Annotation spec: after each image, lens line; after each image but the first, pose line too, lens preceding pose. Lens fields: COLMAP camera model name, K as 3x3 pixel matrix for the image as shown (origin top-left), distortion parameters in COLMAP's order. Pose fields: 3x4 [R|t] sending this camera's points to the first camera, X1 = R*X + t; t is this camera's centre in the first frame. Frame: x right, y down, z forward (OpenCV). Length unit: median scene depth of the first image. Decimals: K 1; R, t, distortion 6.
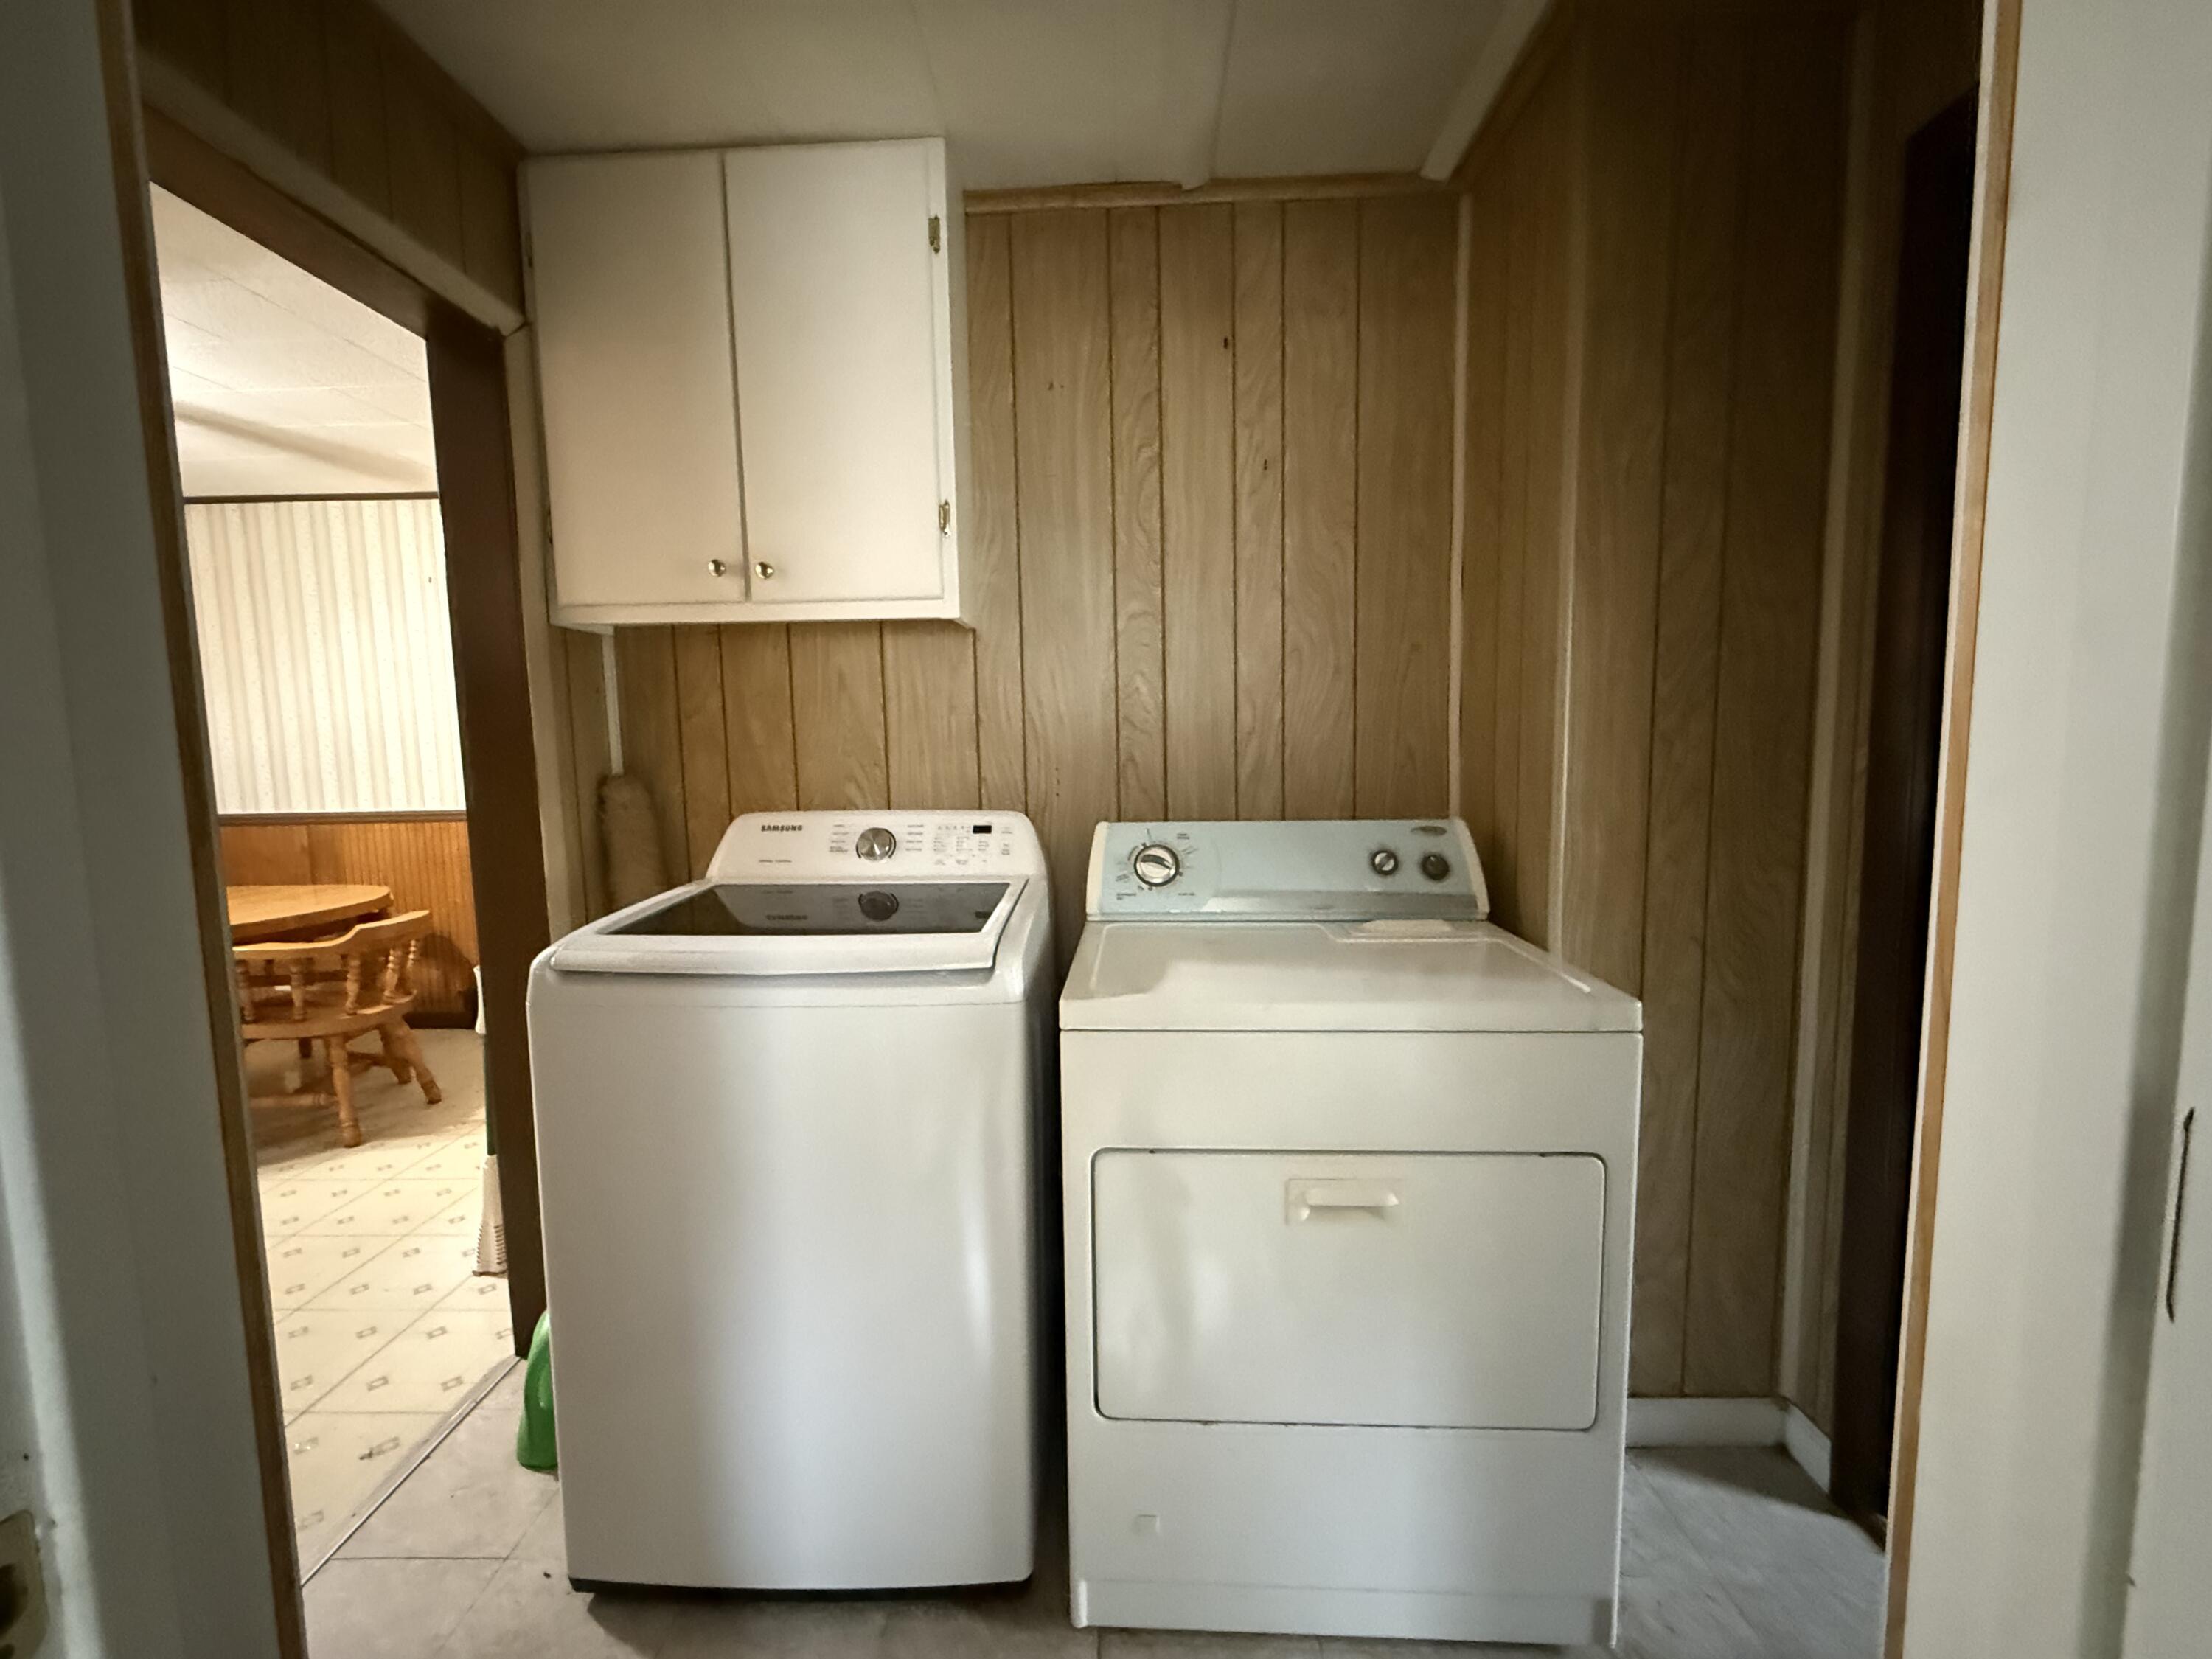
lens RADIAL K [[879.2, 0, 1098.7], [0, 879.2, 827.6], [0, 0, 1]] dist [-0.000154, 0.000108]
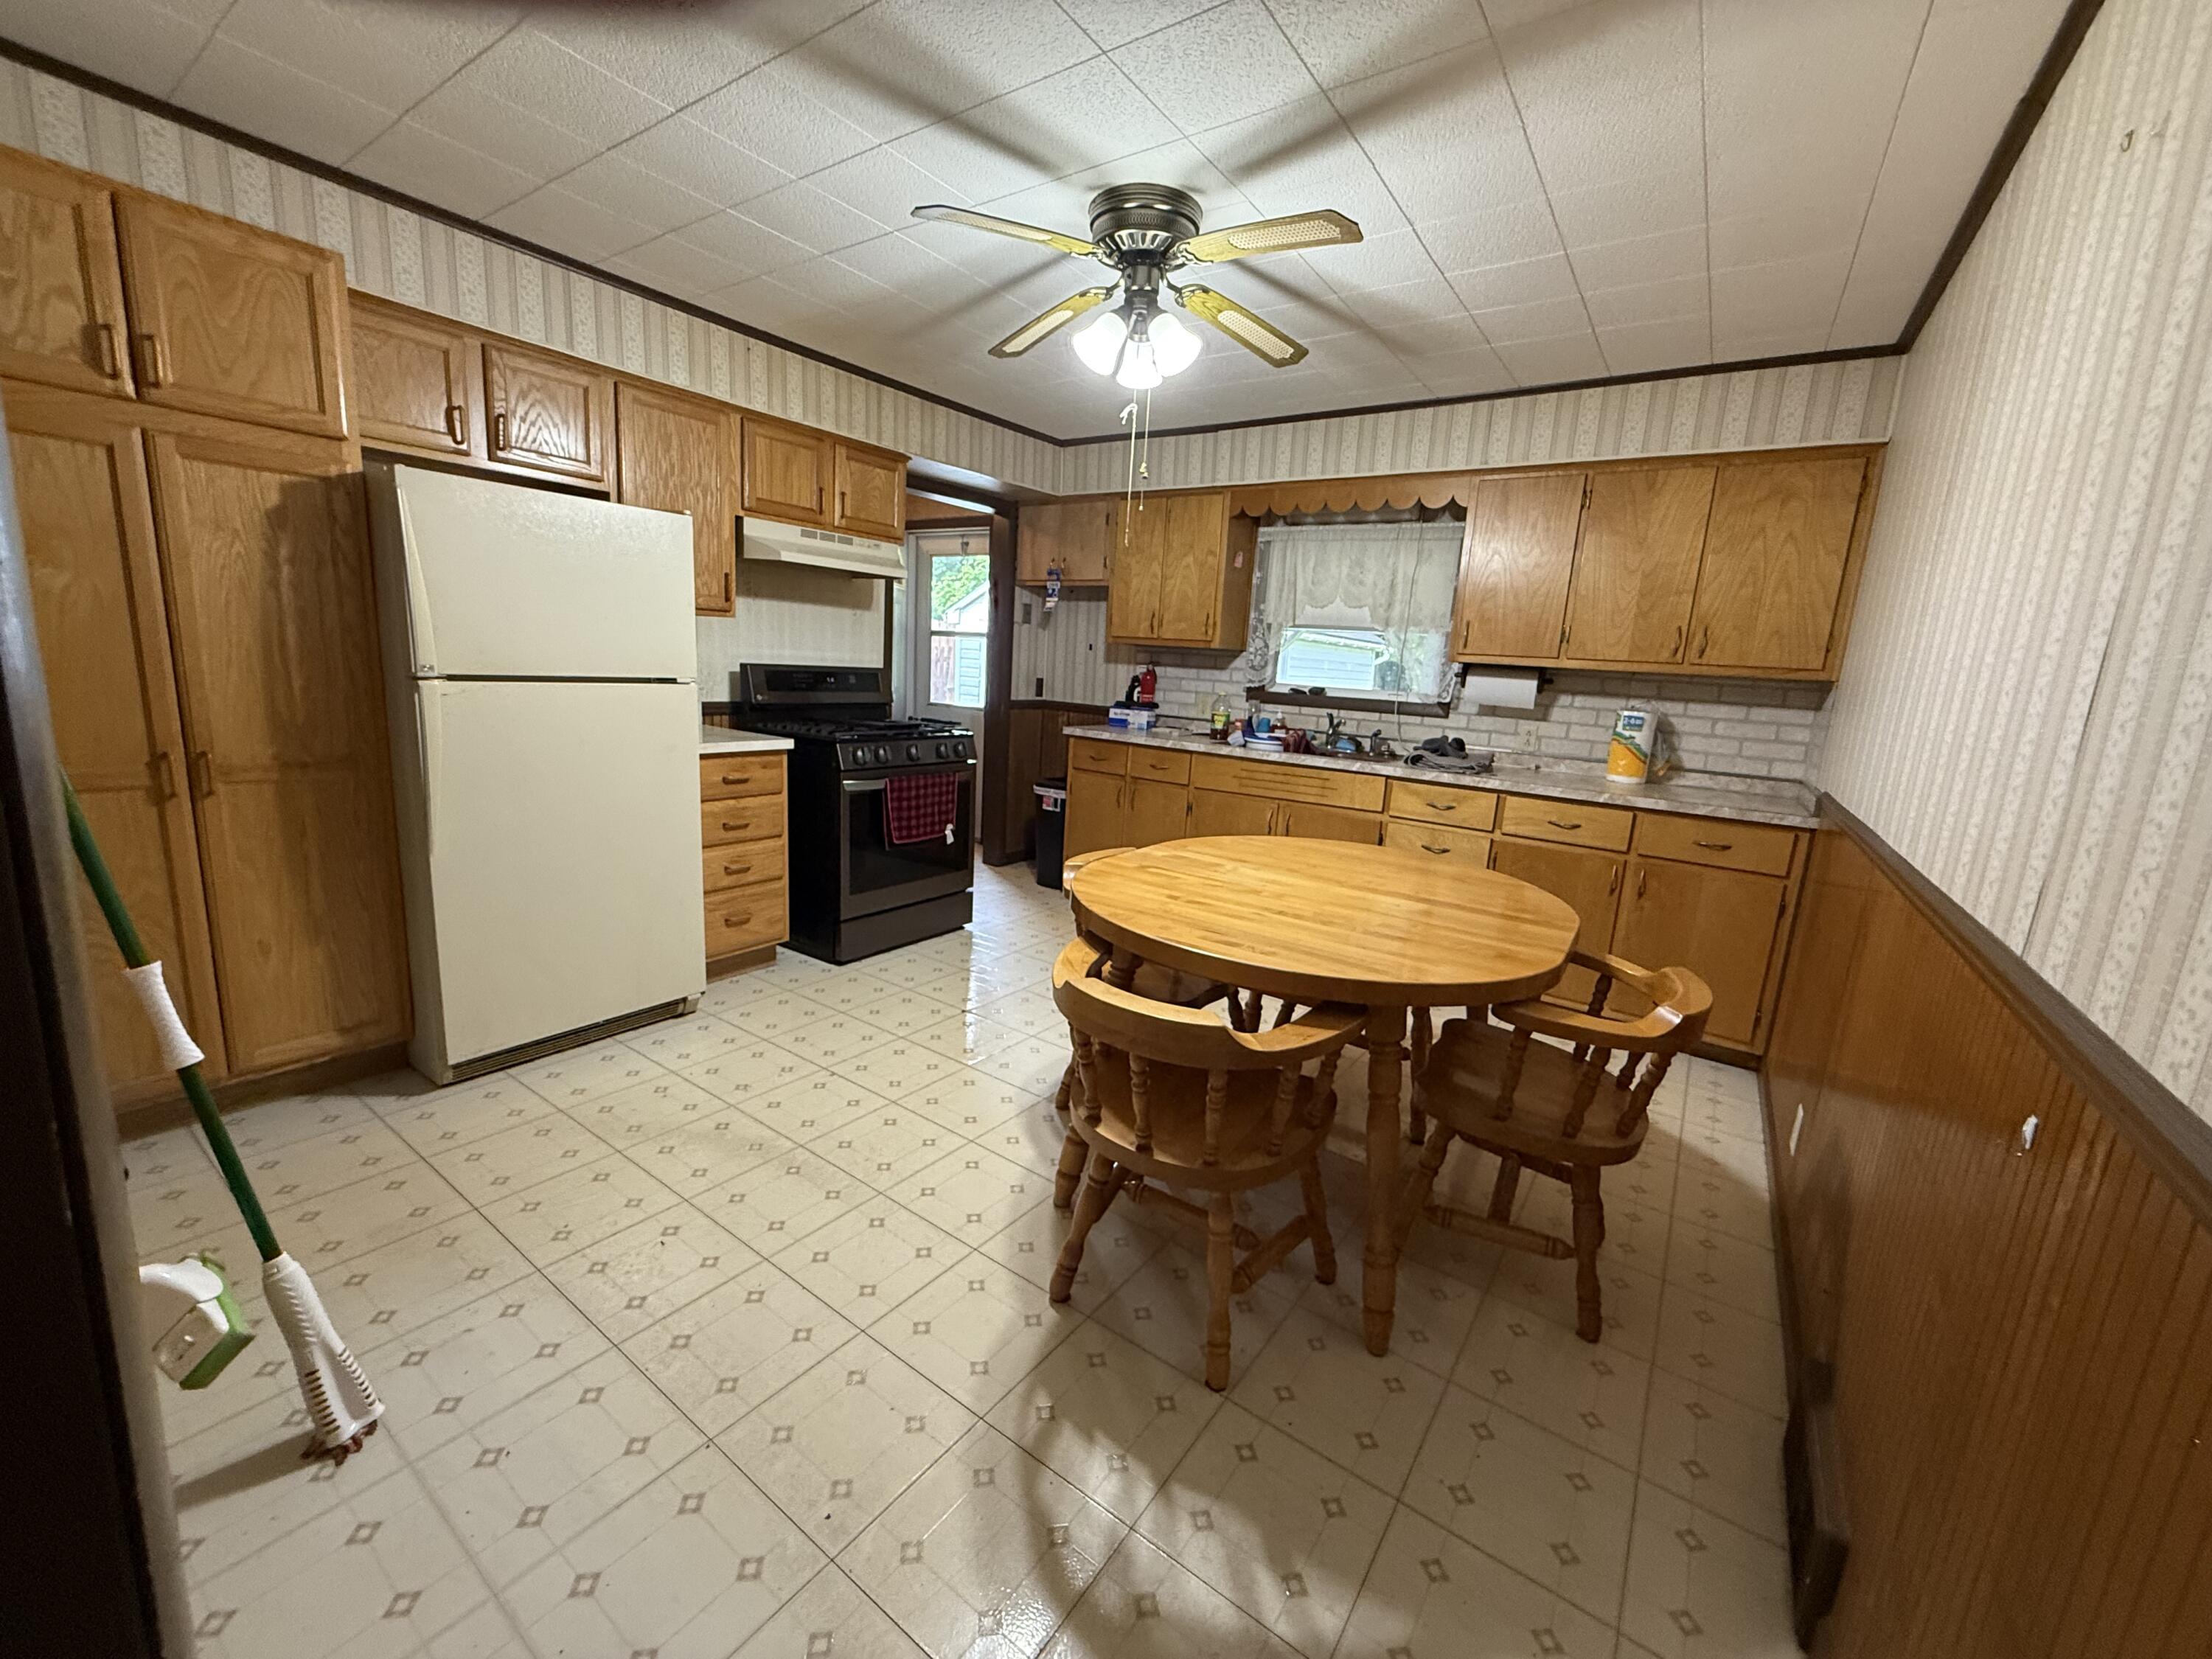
lens RADIAL K [[878.0, 0, 1097.4], [0, 878.0, 822.9], [0, 0, 1]] dist [0.001239, 0.000195]
pose [[-0.567026, 0.121214, -0.814732, -0.356357], [-0.141938, 0.959939, 0.241602, -0.099700], [0.811378, 0.252636, -0.527106, 1.122463]]
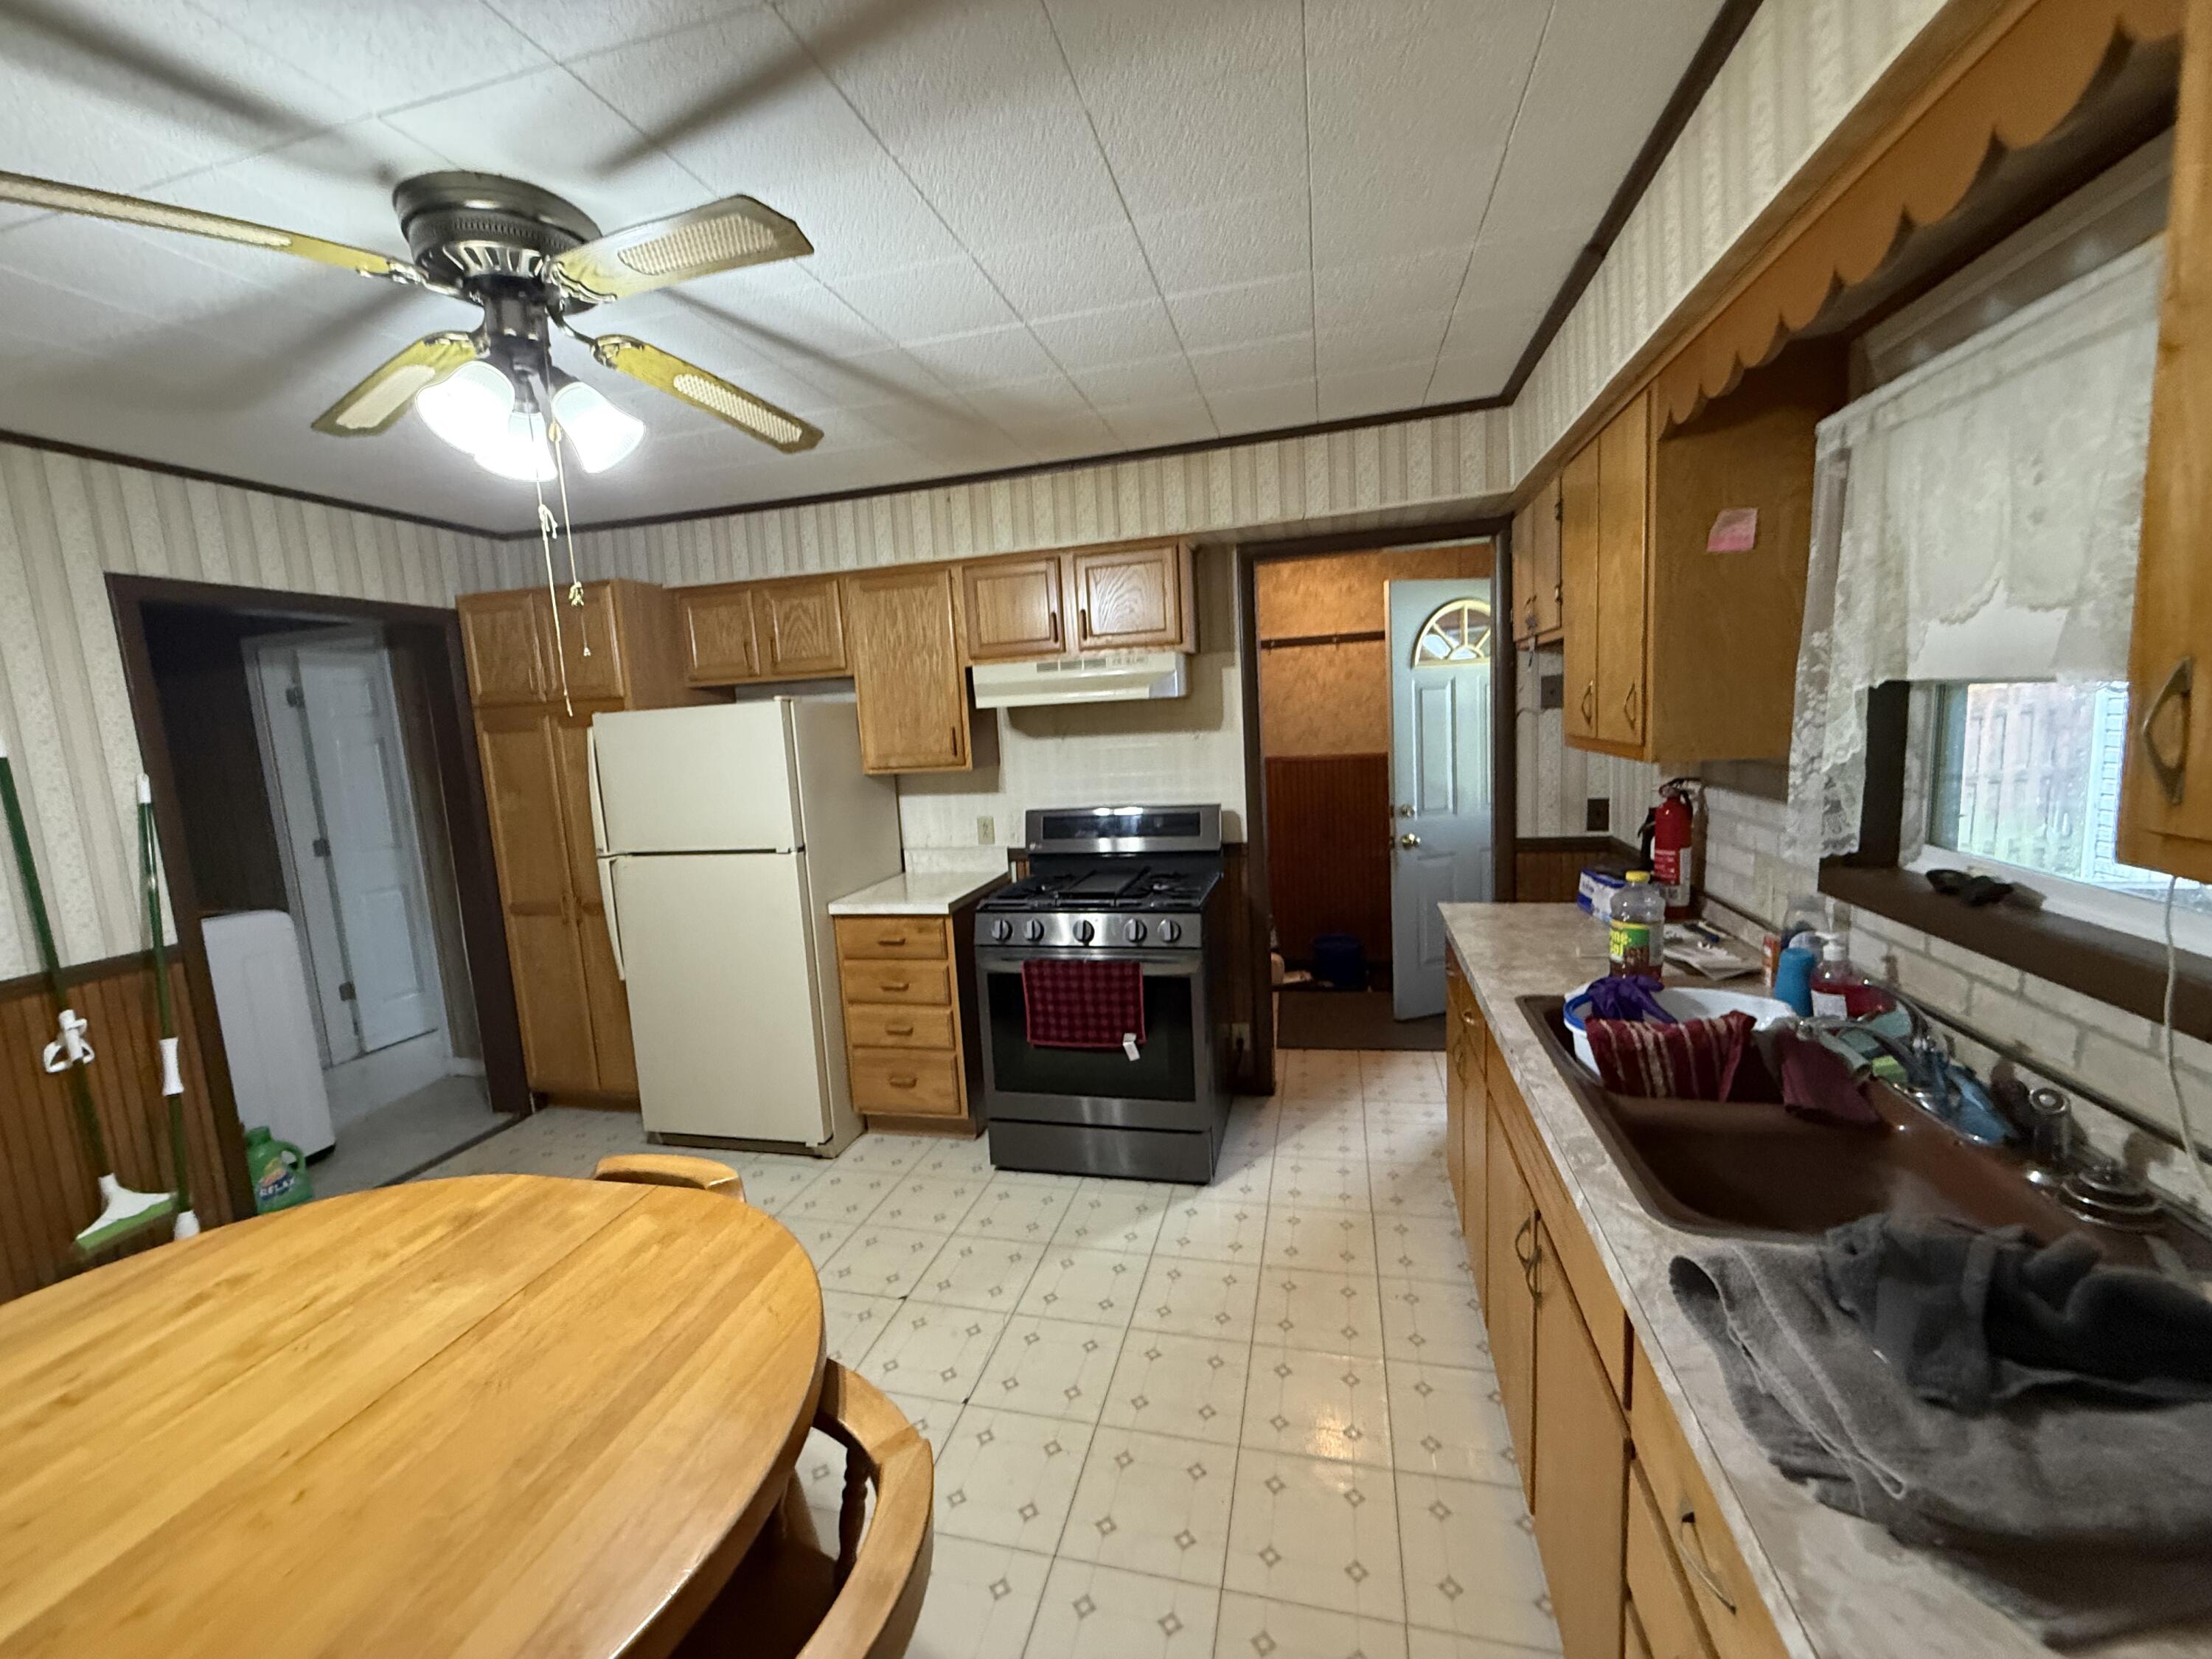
lens RADIAL K [[879.2, 0, 1098.7], [0, 879.2, 827.6], [0, 0, 1]] dist [-0.000154, 0.000108]
pose [[-0.970979, 0.030057, 0.237267, -1.386782], [0.085008, 0.970662, 0.224919, -0.171872], [-0.223546, 0.238562, -0.945048, 1.102122]]
